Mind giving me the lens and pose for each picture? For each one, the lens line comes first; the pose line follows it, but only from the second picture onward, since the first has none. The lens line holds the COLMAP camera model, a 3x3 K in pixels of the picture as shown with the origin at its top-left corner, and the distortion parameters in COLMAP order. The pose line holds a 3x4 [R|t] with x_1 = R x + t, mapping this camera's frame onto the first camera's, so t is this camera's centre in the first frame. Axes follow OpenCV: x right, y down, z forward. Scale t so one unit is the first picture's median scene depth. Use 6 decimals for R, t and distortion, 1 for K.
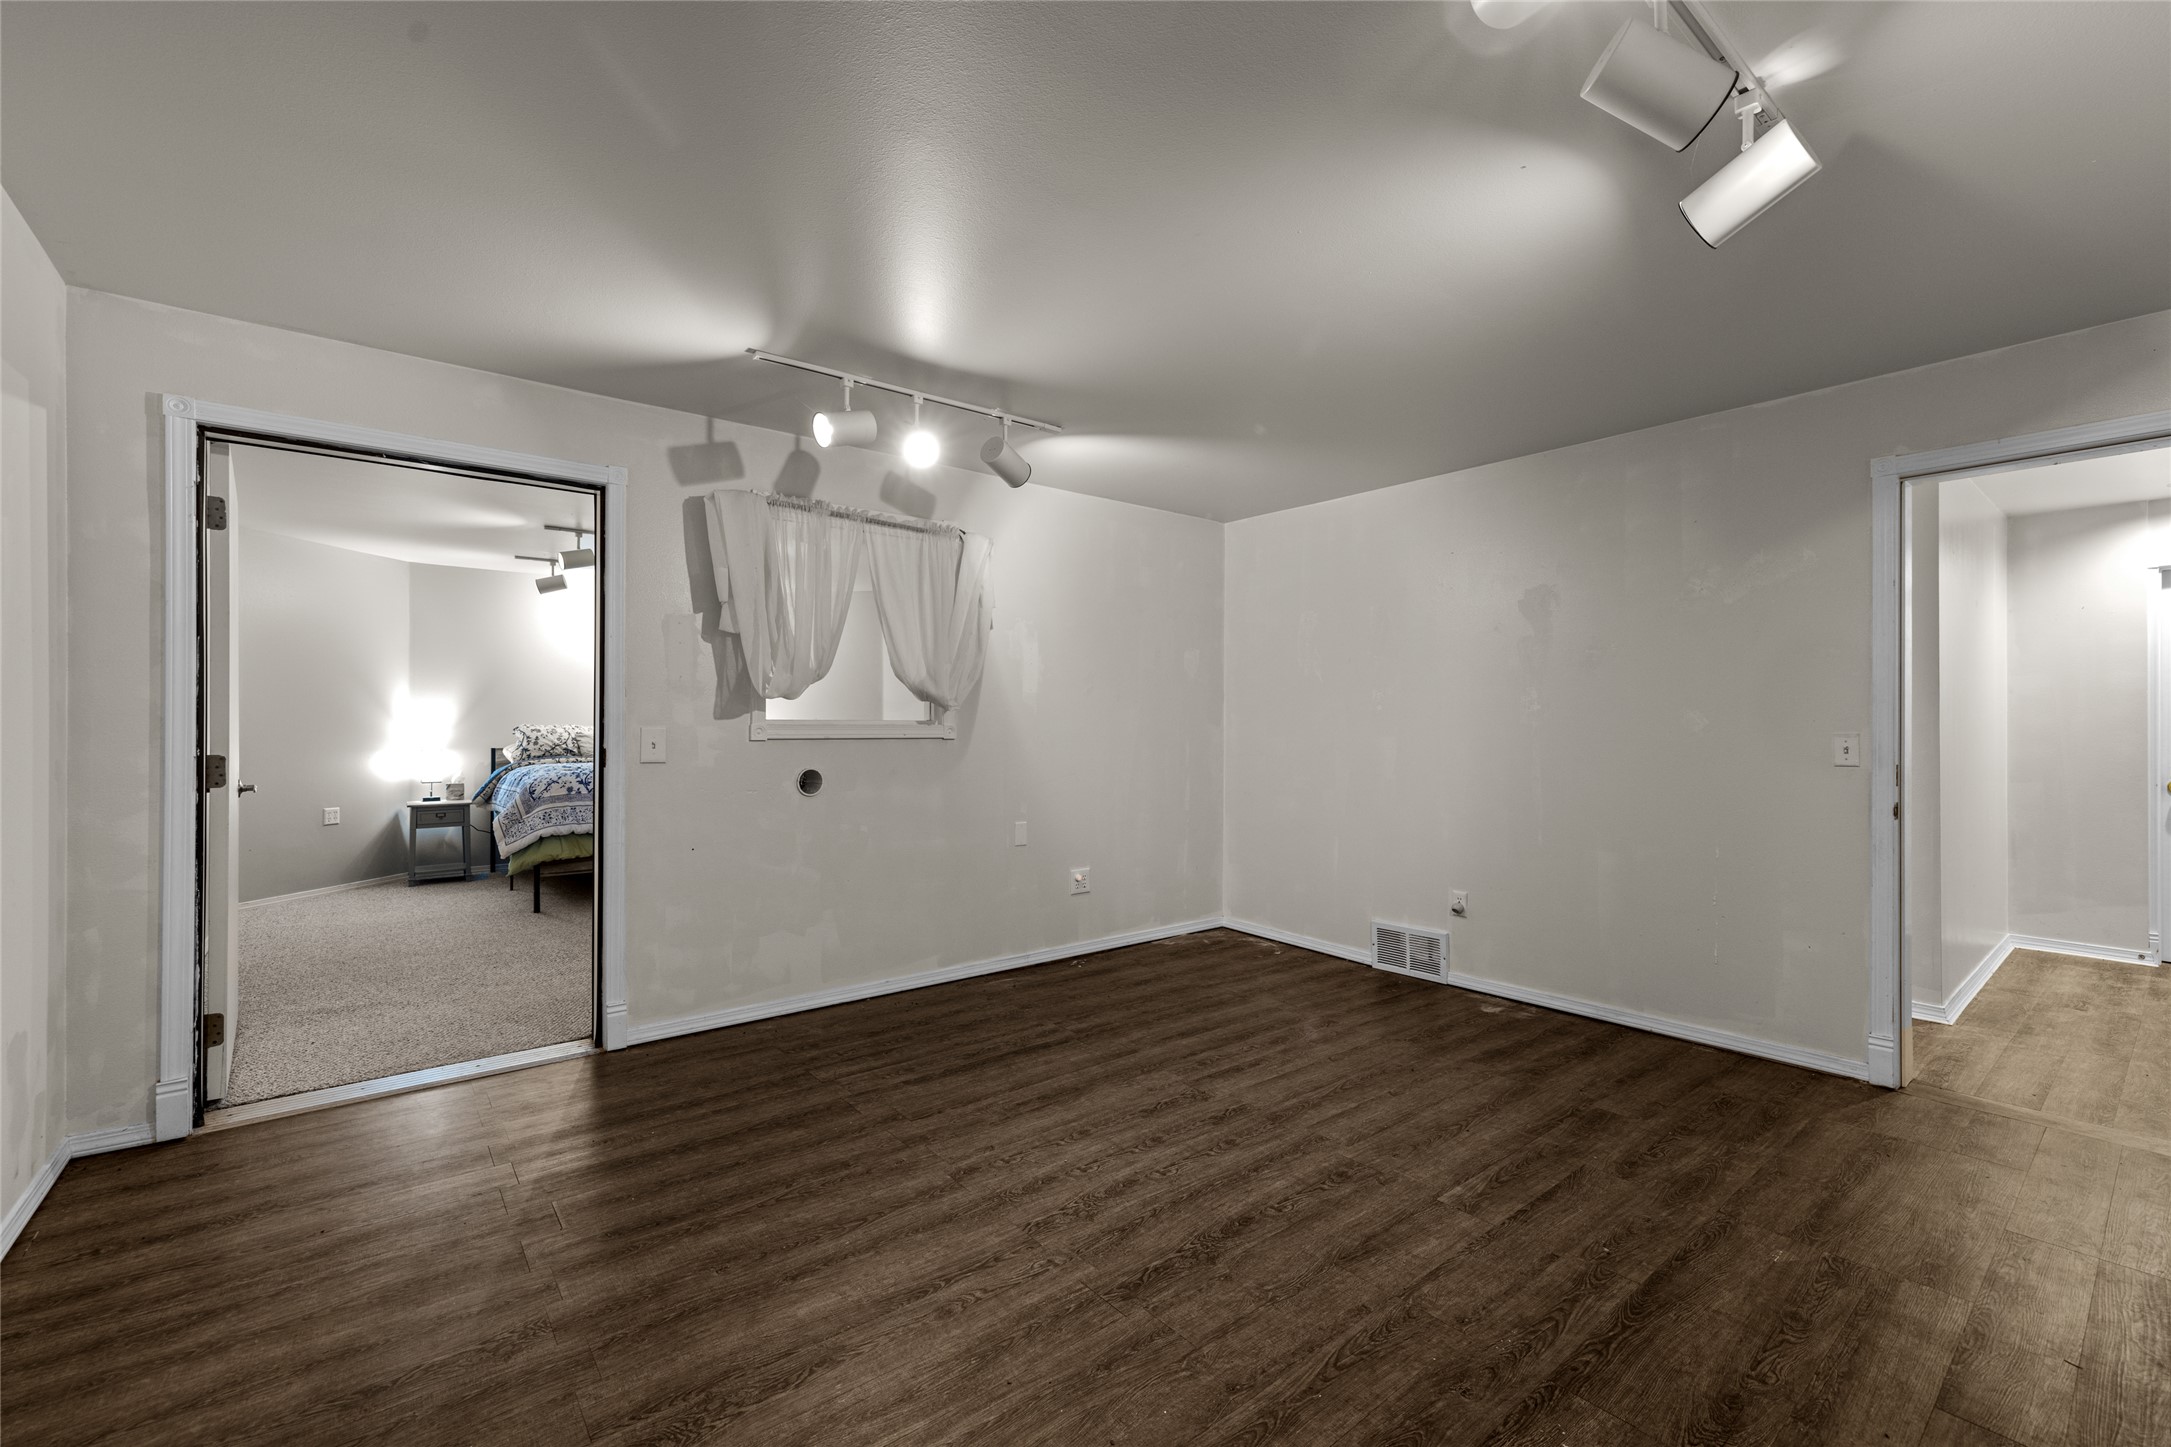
lens RADIAL K [[912.4, 0, 1085.5], [0, 912.4, 723.5], [0, 0, 1]] dist [-0.002829, -0.000447]
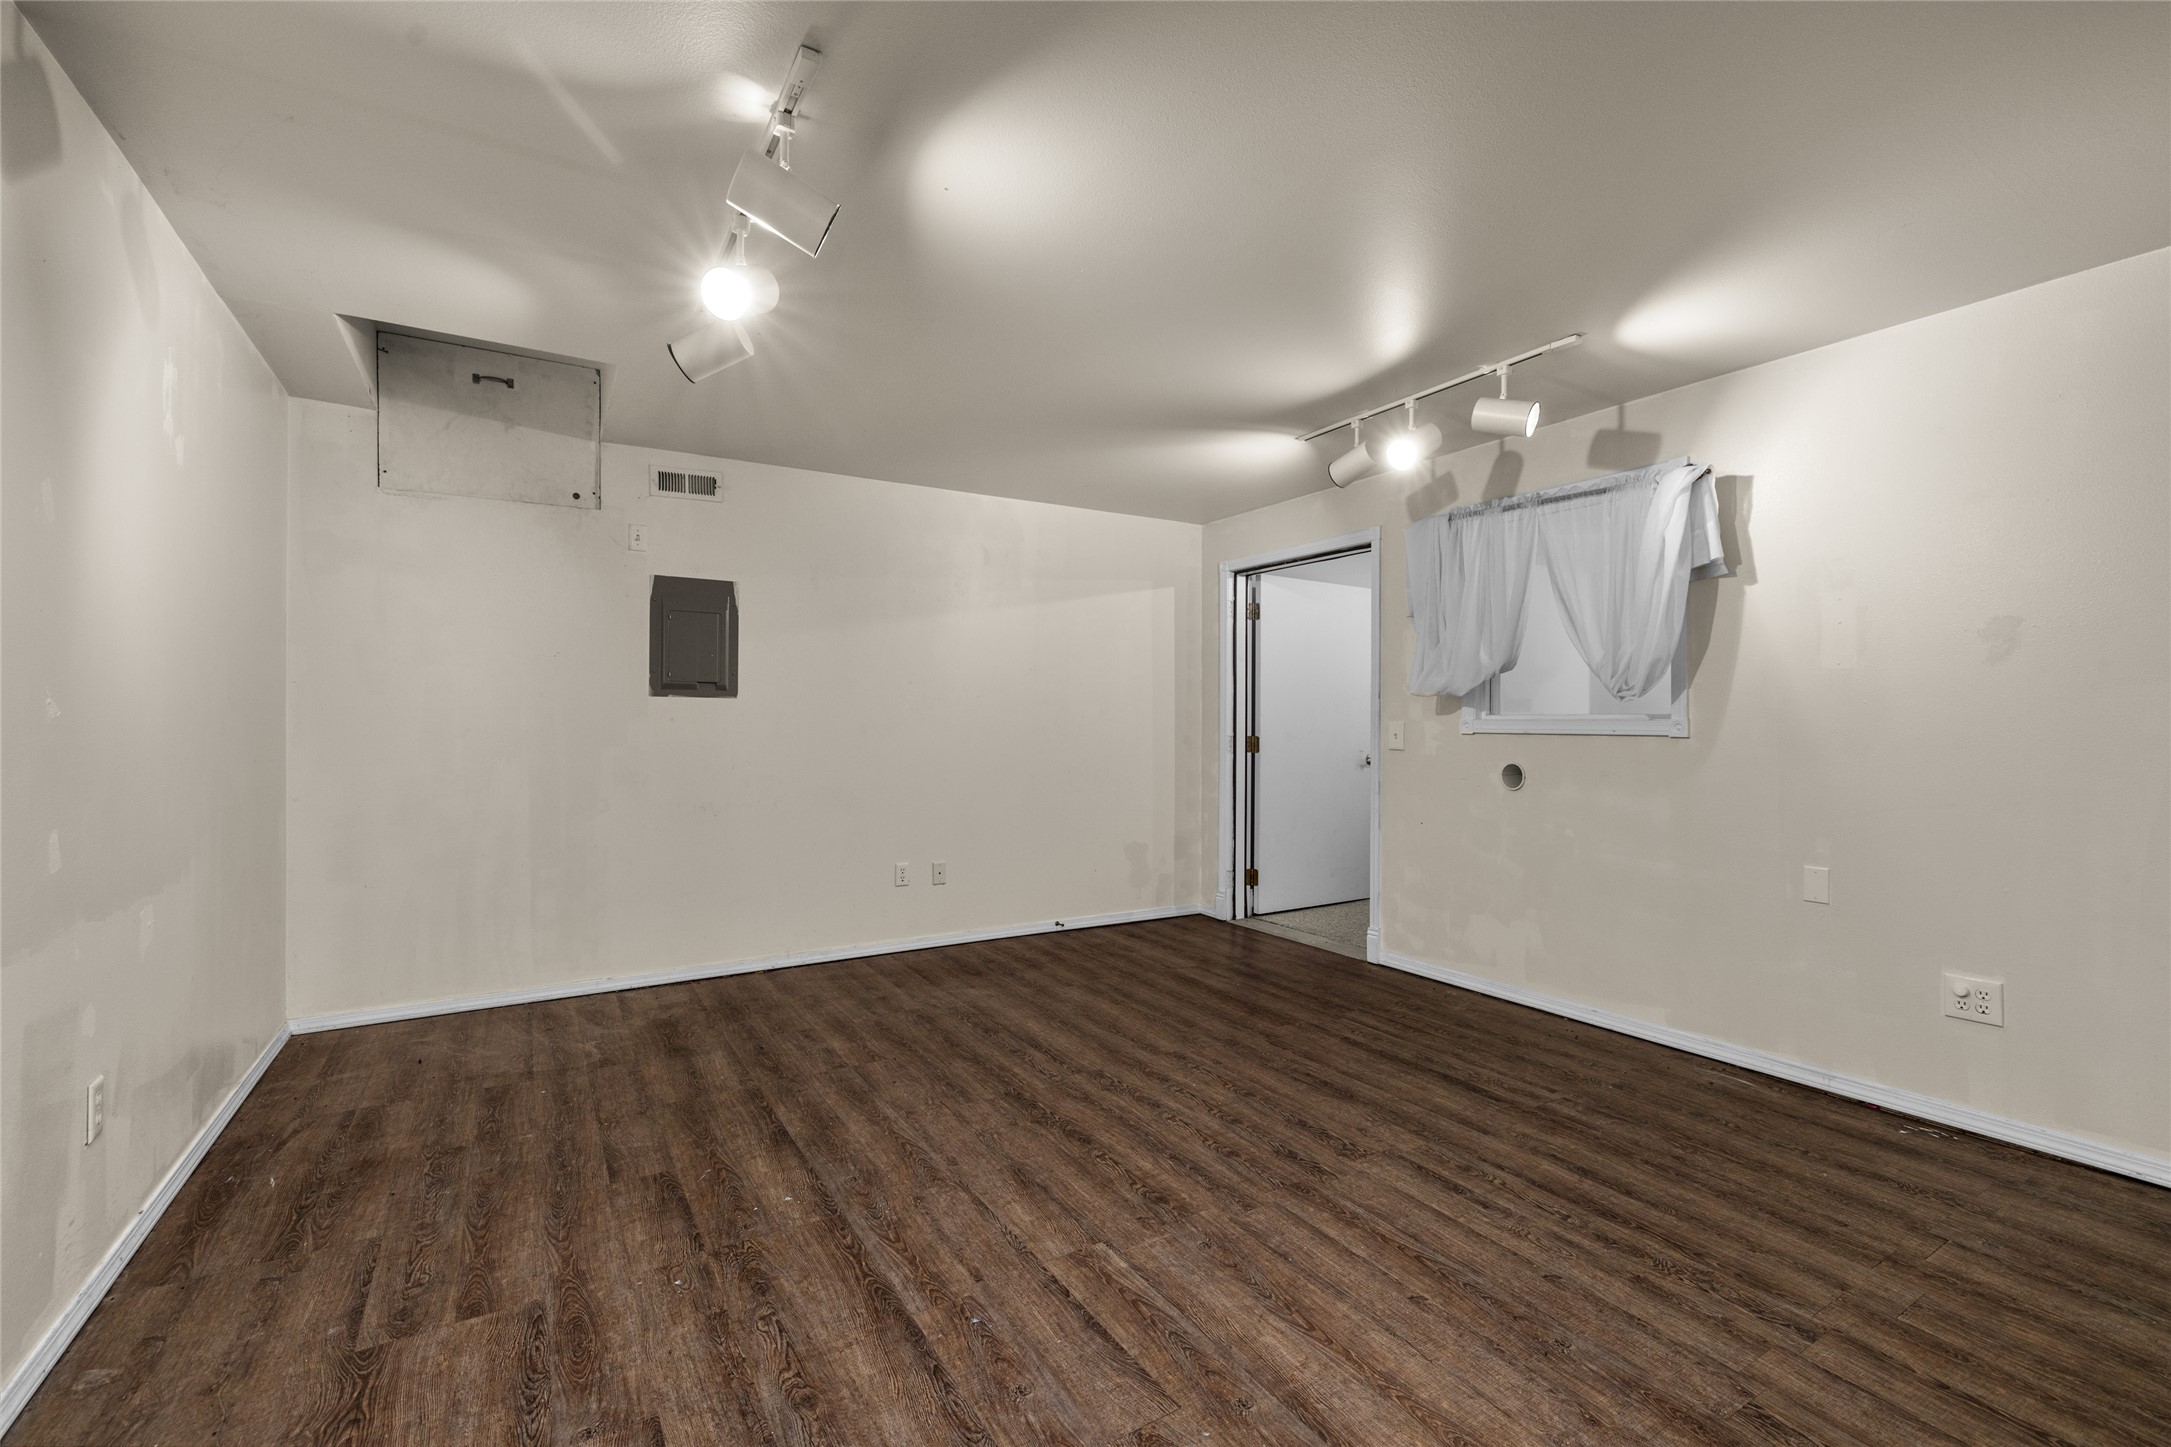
lens RADIAL K [[936.2, 0, 1085.5], [0, 936.2, 723.5], [0, 0, 1]] dist [0.000223, 0.000137]
pose [[-0.133785, 0.000553, -0.991010, 1.061258], [-0.001920, 0.999998, 0.000817, 0.007606], [0.991009, 0.002013, -0.133784, 0.901420]]
